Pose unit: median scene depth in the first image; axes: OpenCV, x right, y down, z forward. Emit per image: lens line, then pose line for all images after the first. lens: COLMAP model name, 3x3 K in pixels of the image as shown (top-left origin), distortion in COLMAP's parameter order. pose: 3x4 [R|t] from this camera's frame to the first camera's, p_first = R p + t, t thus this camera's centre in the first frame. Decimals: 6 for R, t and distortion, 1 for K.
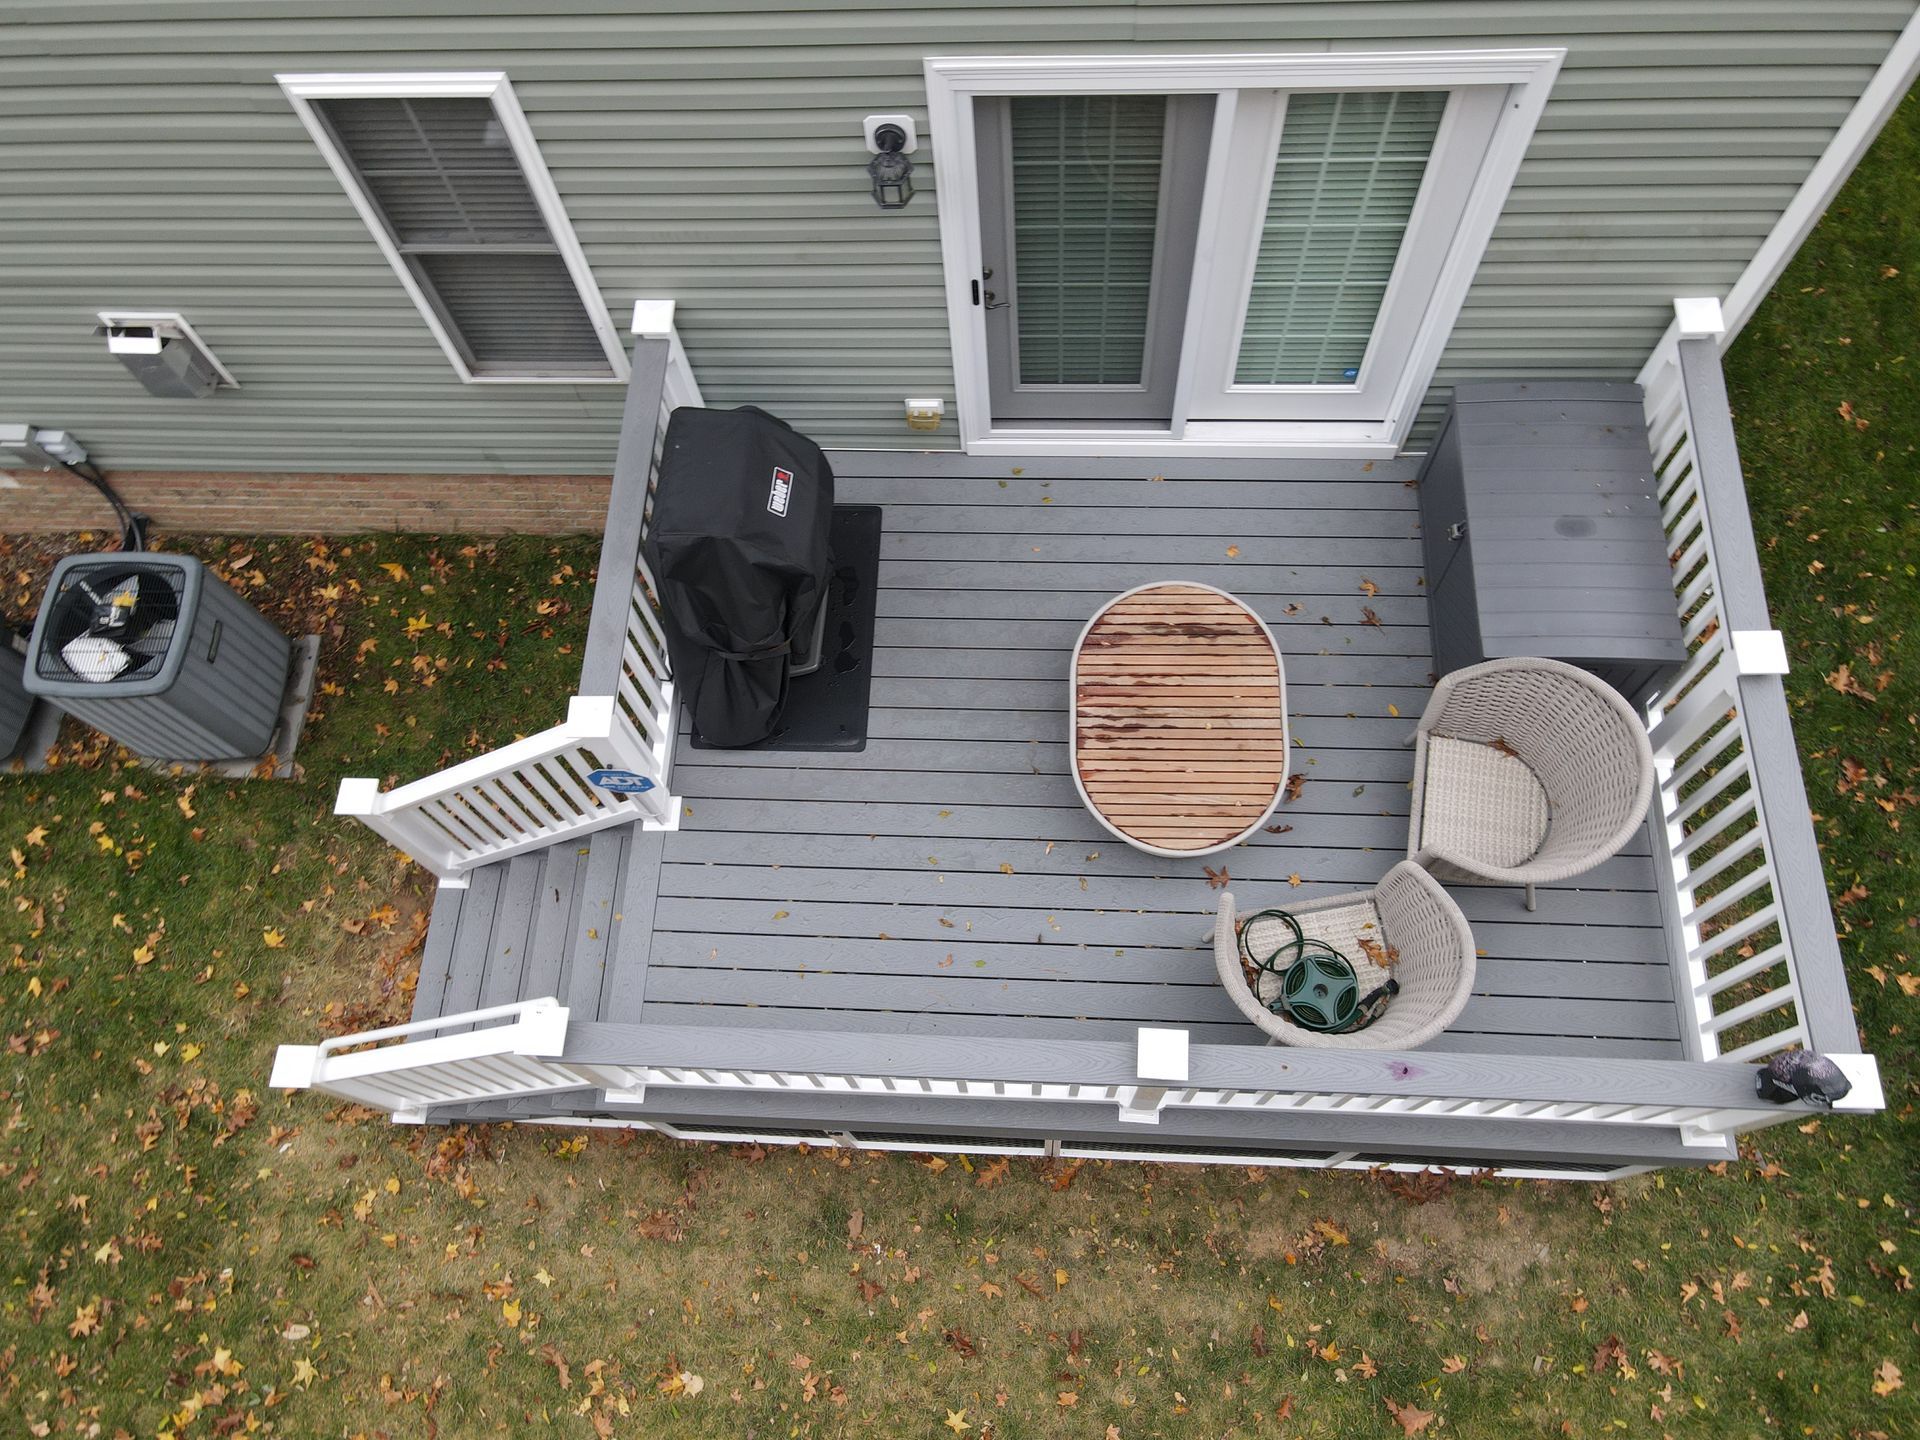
lens RADIAL K [[1409.0, 0, 960.0], [0, 1409.0, 720.0], [0, 0, 1]] dist [0.018551, -0.000670]
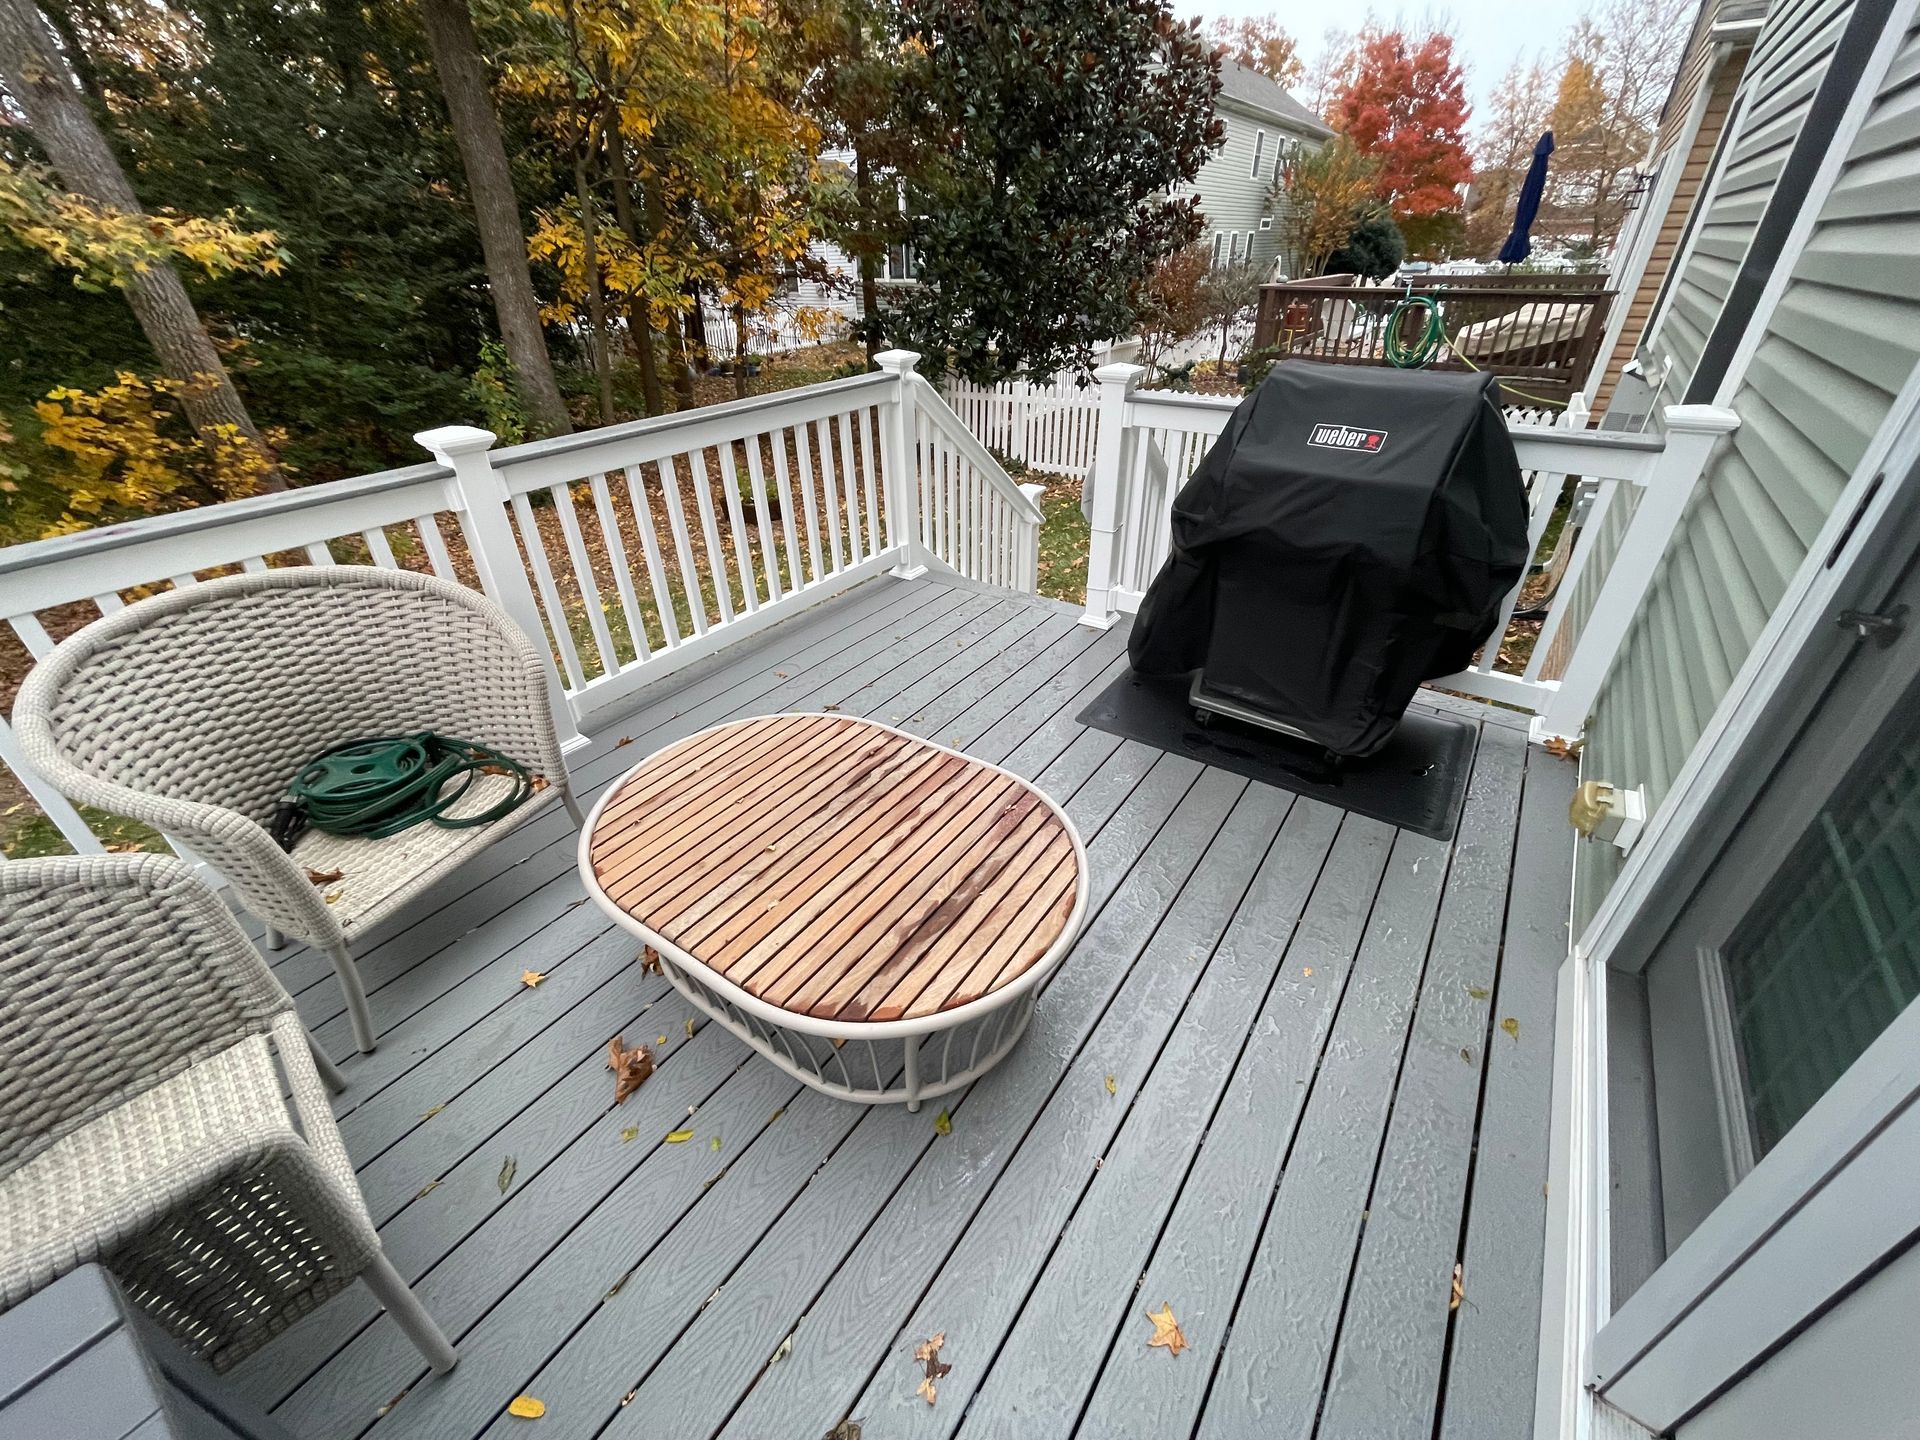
lens RADIAL K [[782.4, 0, 960.0], [0, 782.4, 720.0], [0, 0, 1]] dist [-0.001468, -0.000498]
pose [[-0.532431, 0.496055, -0.685891, 0.310636], [-0.760376, 0.075767, 0.645048, -0.242986], [0.371947, 0.864979, 0.336847, 0.854979]]
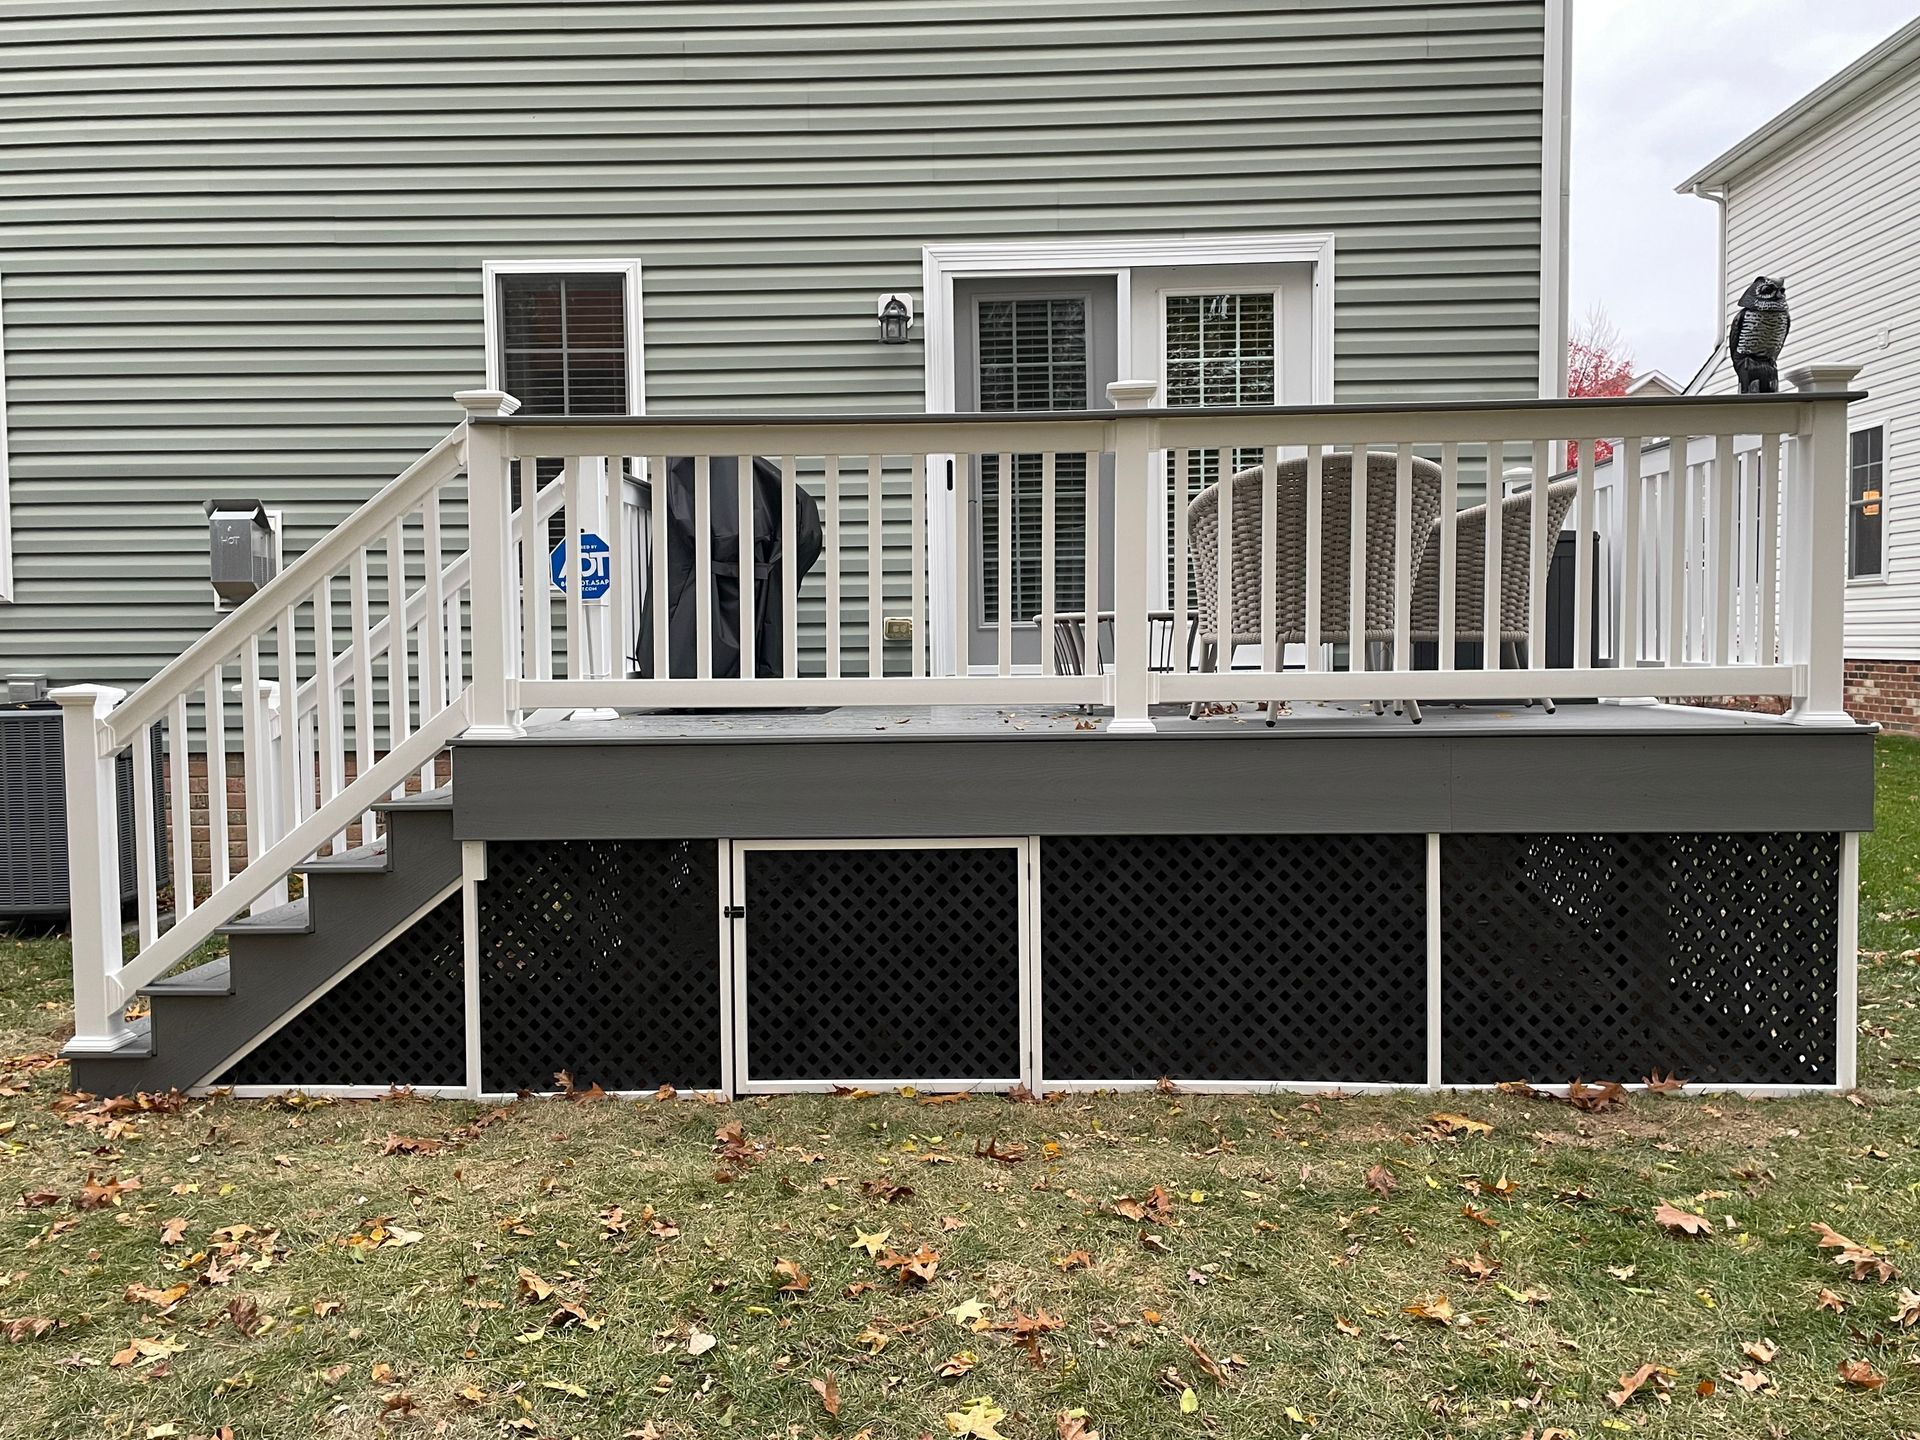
lens RADIAL K [[1551.3, 0, 969.8], [0, 1551.3, 704.2], [0, 0, 1]] dist [0.085467, -0.069039]
pose [[0.999037, 0.042446, 0.011144, 0.022014], [-0.008334, 0.432818, -0.901443, 1.010760], [-0.043087, 0.900481, 0.432755, 0.564840]]
